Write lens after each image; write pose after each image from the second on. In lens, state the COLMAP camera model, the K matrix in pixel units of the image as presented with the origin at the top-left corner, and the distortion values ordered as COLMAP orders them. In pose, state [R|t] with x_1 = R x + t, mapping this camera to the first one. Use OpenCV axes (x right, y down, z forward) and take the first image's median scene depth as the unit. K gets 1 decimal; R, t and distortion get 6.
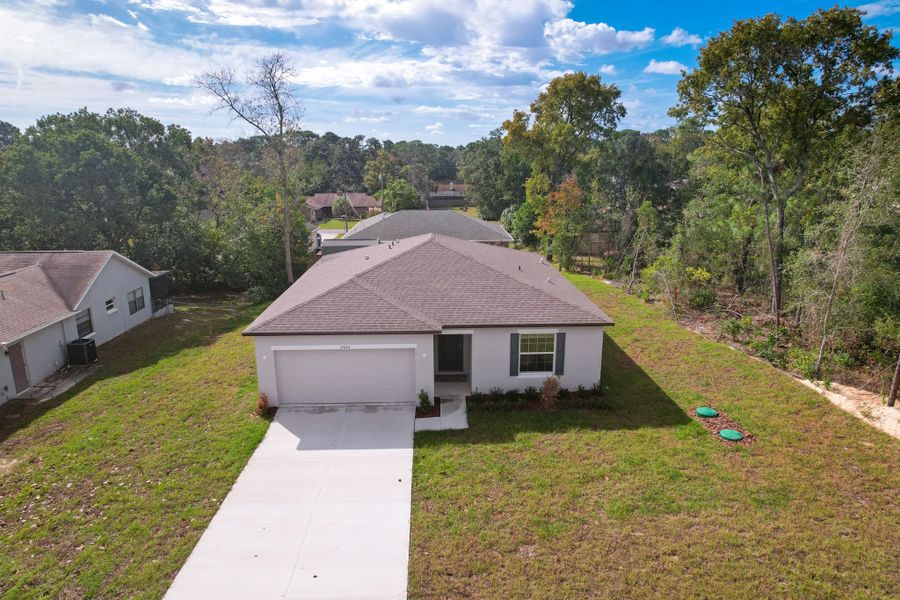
lens RADIAL K [[581.6, 0, 455.0], [0, 581.6, 298.7], [0, 0, 1]] dist [-0.083846, 0.077526]
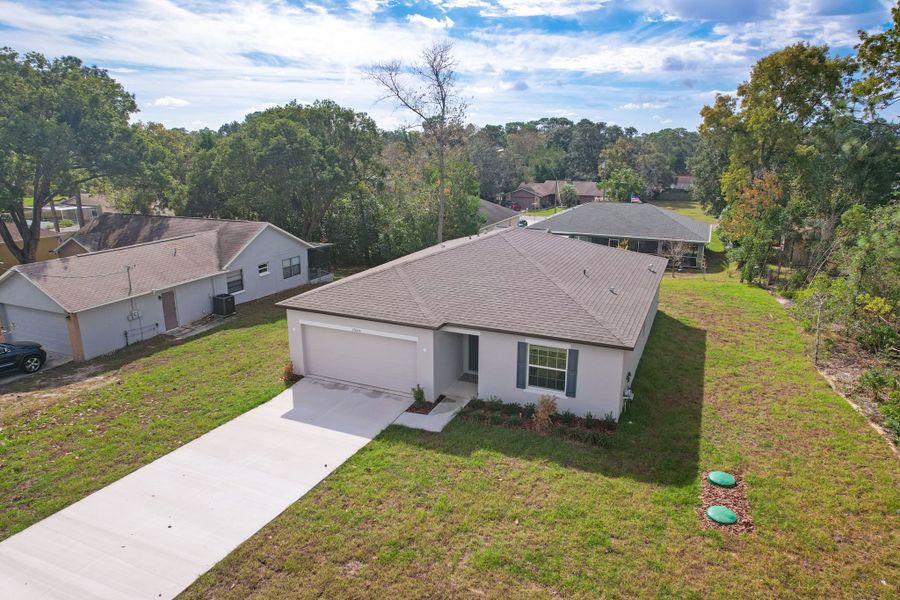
lens RADIAL K [[581.6, 0, 455.0], [0, 581.6, 298.7], [0, 0, 1]] dist [-0.083846, 0.077526]
pose [[0.898871, 0.119814, -0.421515, 0.266395], [-0.110709, 0.992783, 0.046110, -0.026376], [0.423997, 0.005219, 0.905648, 0.092172]]
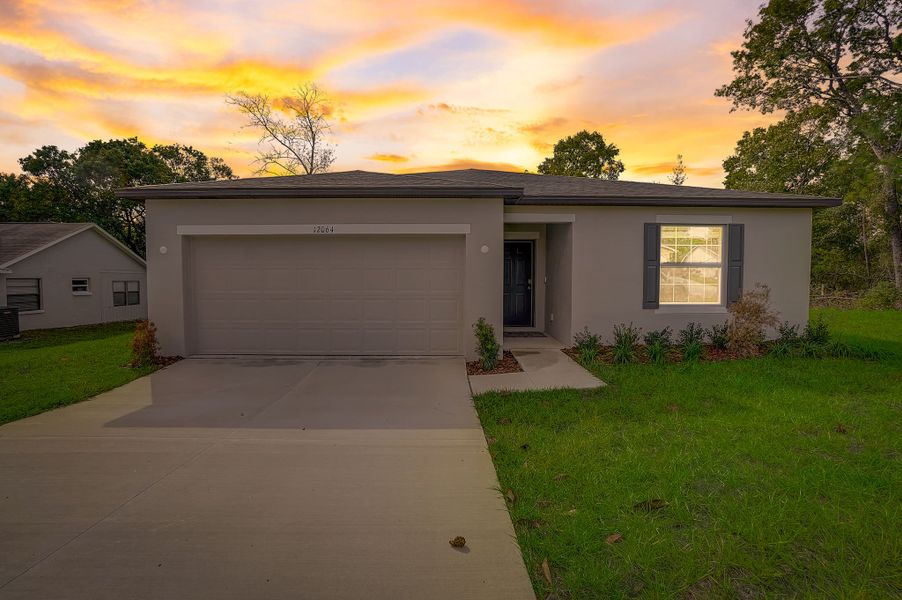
lens RADIAL K [[406.1, 0, 436.0], [0, 406.1, 291.2], [0, 0, 1]] dist [-0.002189, -0.000208]
pose [[0.998816, 0.004504, -0.048448, -0.051971], [-0.014388, 0.978519, -0.205655, 0.138039], [0.046481, 0.206109, 0.977425, 0.451098]]
